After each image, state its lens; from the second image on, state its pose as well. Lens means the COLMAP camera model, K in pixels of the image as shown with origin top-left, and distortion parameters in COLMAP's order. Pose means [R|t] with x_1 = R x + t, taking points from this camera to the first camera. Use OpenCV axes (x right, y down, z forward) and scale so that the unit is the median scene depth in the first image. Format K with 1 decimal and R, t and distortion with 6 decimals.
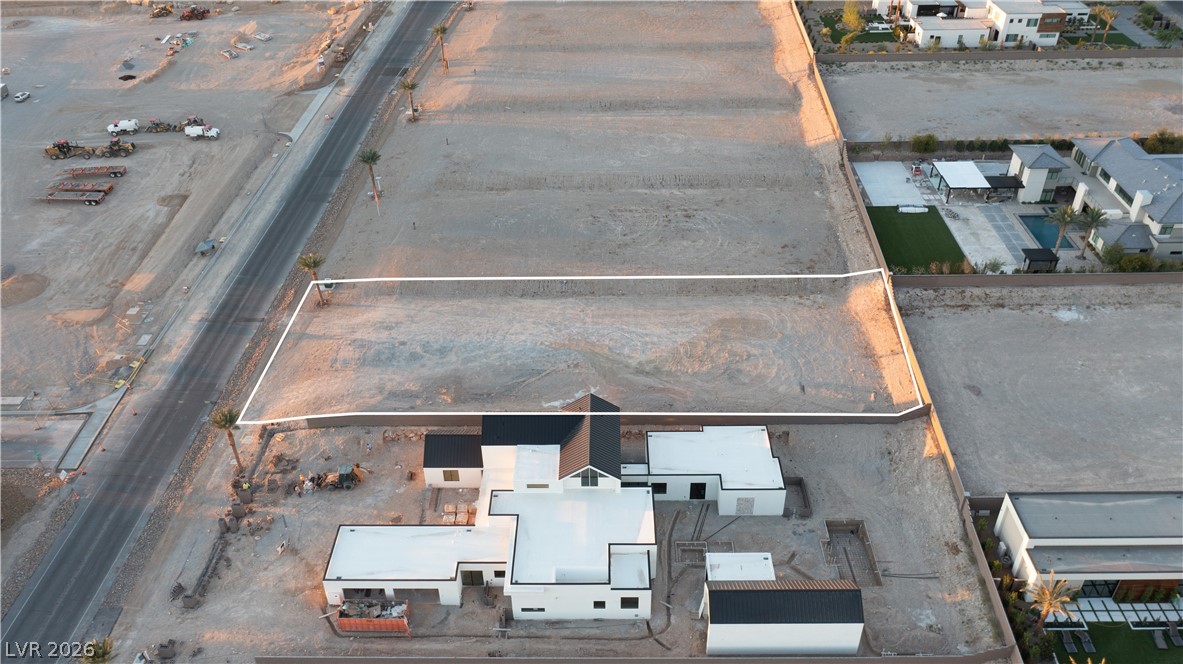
lens RADIAL K [[919.2, 0, 591.5], [0, 919.2, 332.0], [0, 0, 1]] dist [-0.002113, 0.006594]
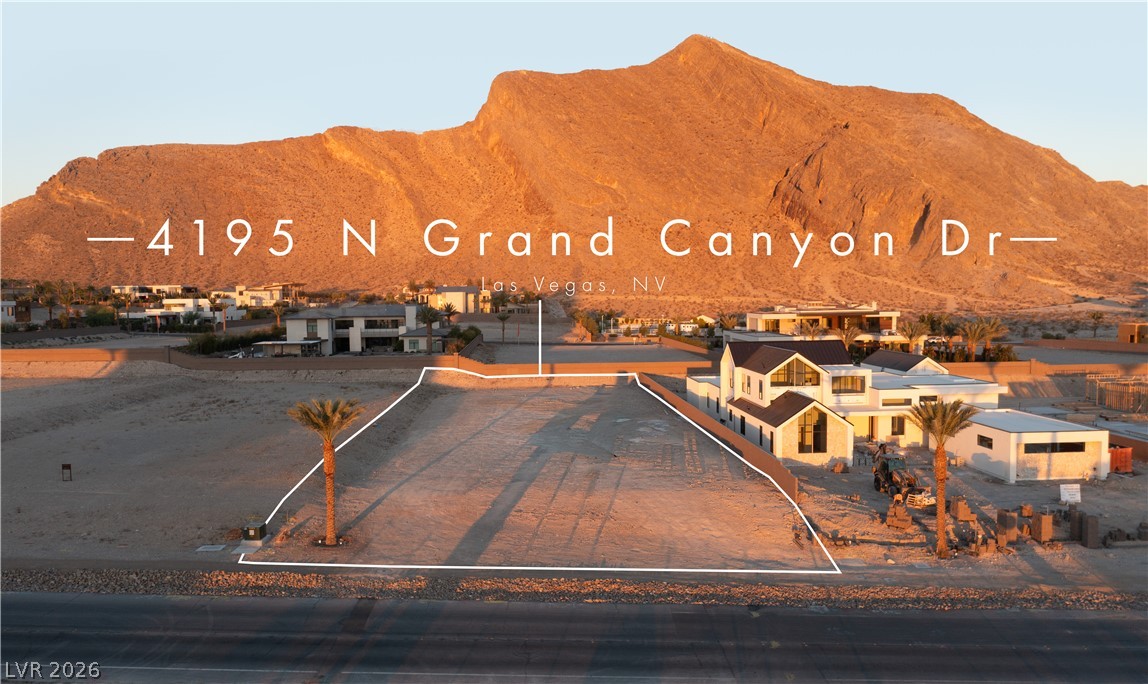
lens RADIAL K [[897.8, 0, 569.2], [0, 897.8, 369.3], [0, 0, 1]] dist [-0.000415, -0.002553]
pose [[-0.062459, -0.066099, 0.995856, -0.557812], [0.592184, 0.800728, 0.090288, -0.053034], [-0.803378, 0.595370, -0.010870, 0.748641]]
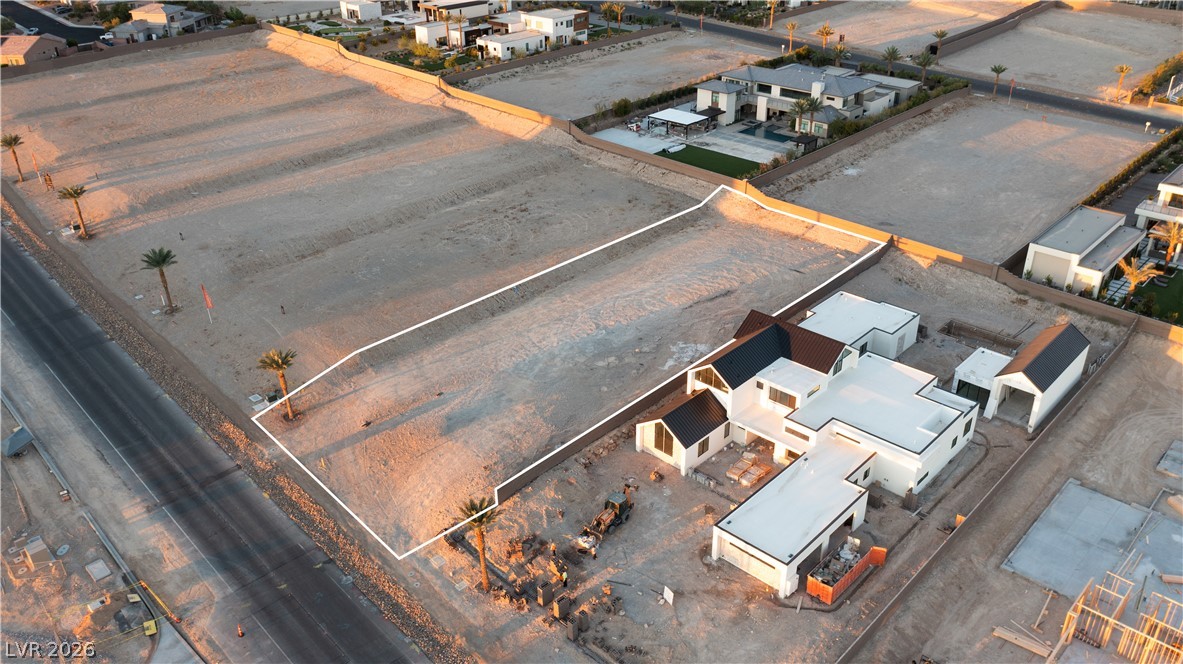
lens RADIAL K [[919.2, 0, 591.5], [0, 919.2, 332.0], [0, 0, 1]] dist [-0.002113, 0.006594]
pose [[0.680766, -0.347484, 0.644834, -0.490009], [0.429978, 0.902263, 0.032268, -0.010585], [-0.593023, 0.255298, 0.763641, 0.239935]]
